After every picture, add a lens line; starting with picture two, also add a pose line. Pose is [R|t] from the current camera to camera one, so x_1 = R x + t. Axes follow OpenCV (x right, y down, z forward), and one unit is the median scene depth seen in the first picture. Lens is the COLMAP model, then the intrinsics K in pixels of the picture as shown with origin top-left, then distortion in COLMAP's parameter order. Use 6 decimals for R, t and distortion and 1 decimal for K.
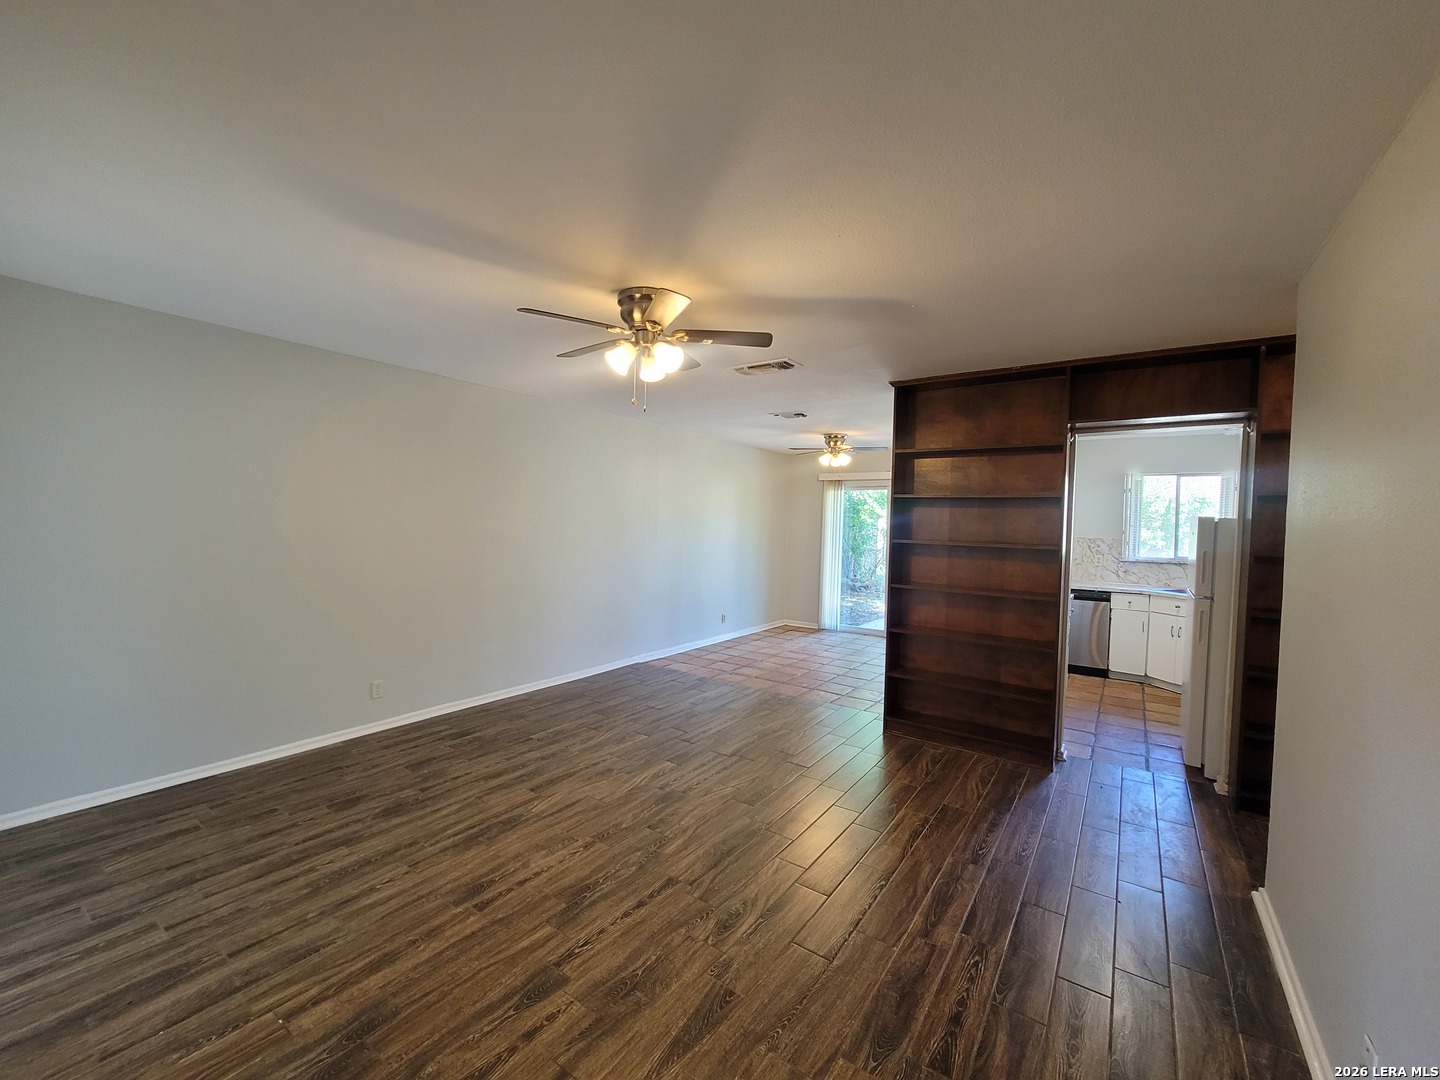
lens RADIAL K [[582.4, 0, 726.1], [0, 582.4, 544.7], [0, 0, 1]] dist [-0.003181, -0.000777]
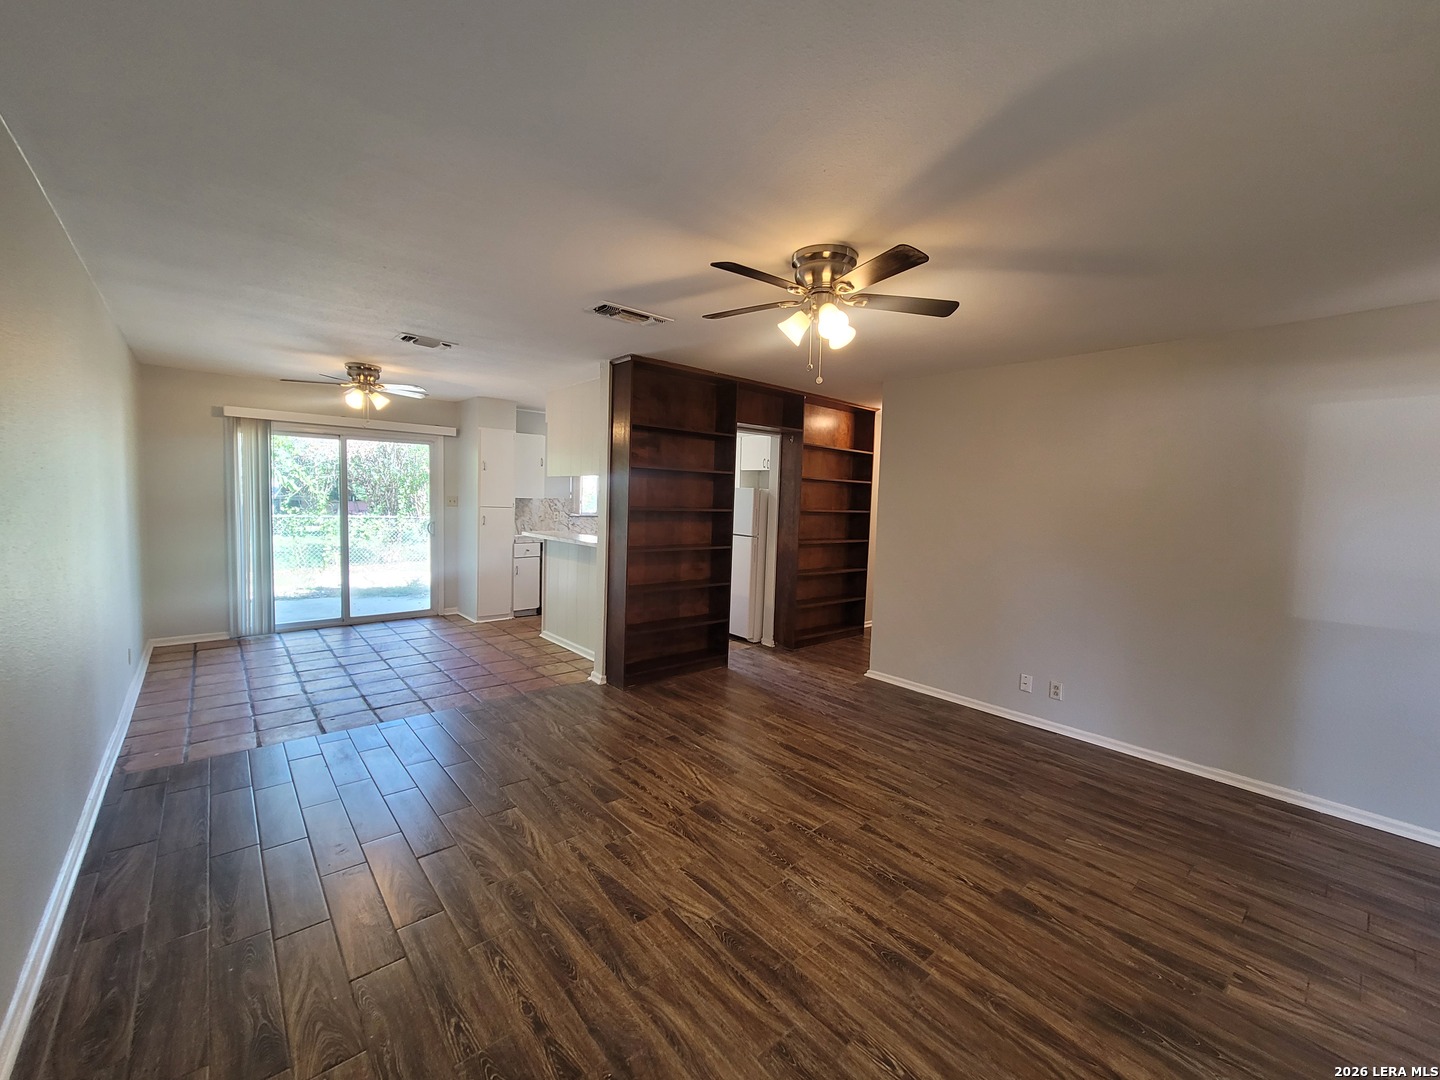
lens RADIAL K [[582.4, 0, 720.2], [0, 582.4, 538.2], [0, 0, 1]] dist [-0.003181, -0.000777]
pose [[0.240941, -0.084992, 0.966811, -1.263565], [0.010964, 0.996333, 0.084855, -0.072486], [-0.970478, -0.009845, 0.240989, 1.074349]]
